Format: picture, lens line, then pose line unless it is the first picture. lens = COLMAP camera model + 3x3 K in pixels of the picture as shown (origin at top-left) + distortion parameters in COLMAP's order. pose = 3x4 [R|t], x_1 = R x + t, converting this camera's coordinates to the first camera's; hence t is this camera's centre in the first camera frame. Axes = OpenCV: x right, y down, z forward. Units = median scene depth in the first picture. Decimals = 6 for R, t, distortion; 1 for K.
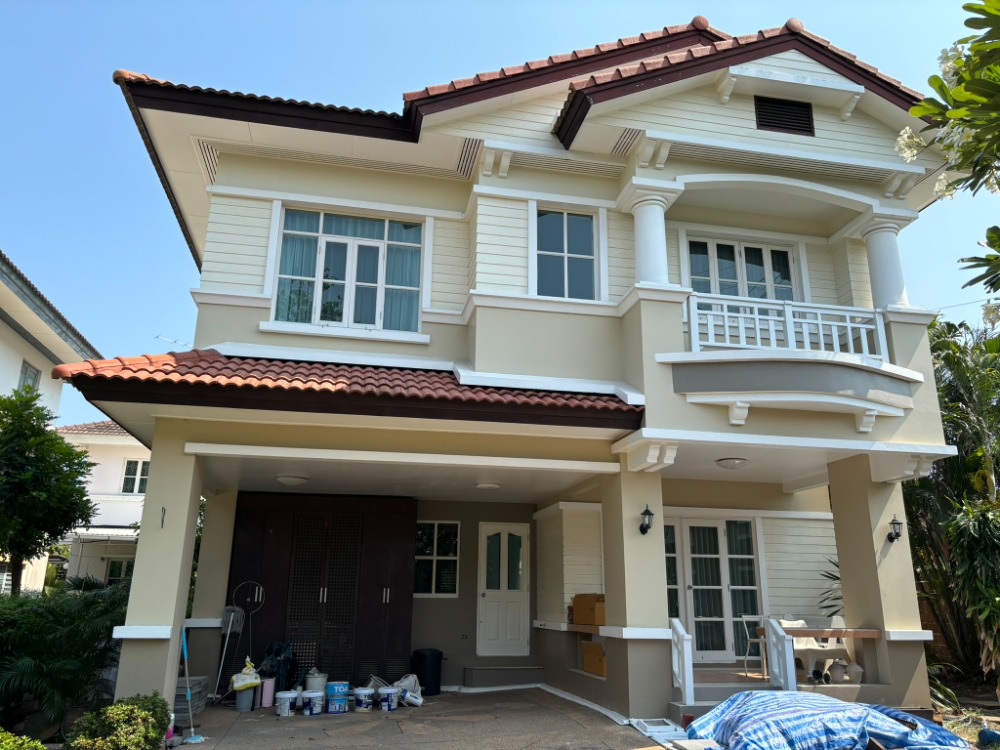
lens RADIAL K [[751.6, 0, 501.5], [0, 751.6, 375.9], [0, 0, 1]] dist [0.031181, -0.021641]
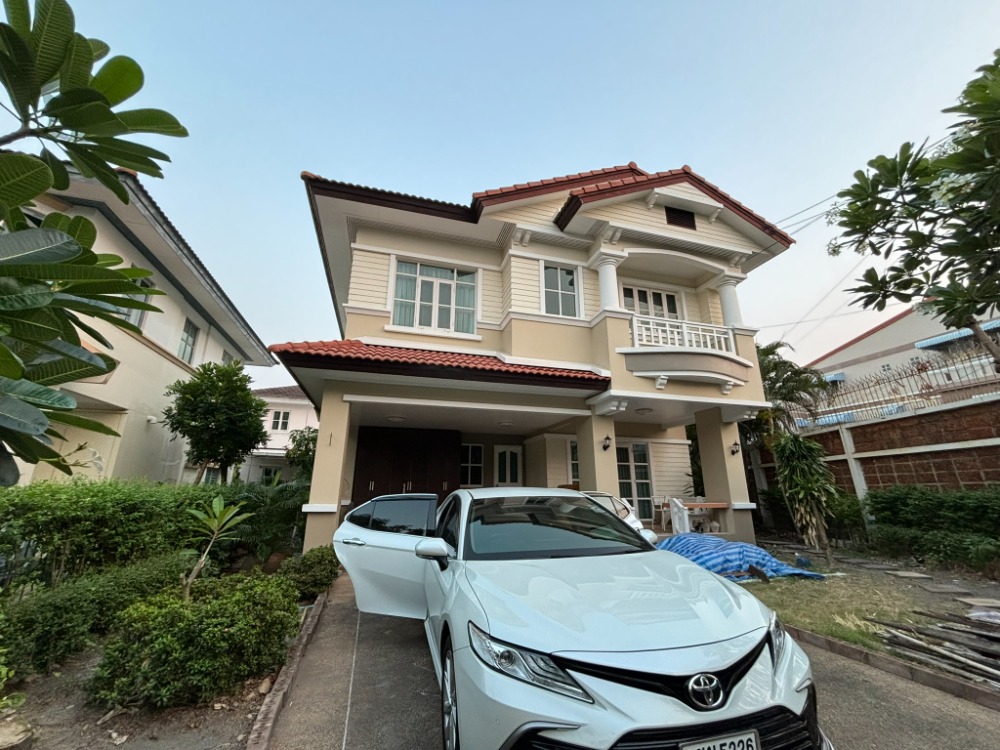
lens RADIAL K [[402.6, 0, 498.3], [0, 402.6, 372.2], [0, 0, 1]] dist [0.003507, -0.002201]
pose [[0.997316, 0.015200, 0.071618, -0.123338], [-0.015487, 0.999874, 0.003461, 0.026316], [-0.071557, -0.004561, 0.997426, 0.076029]]
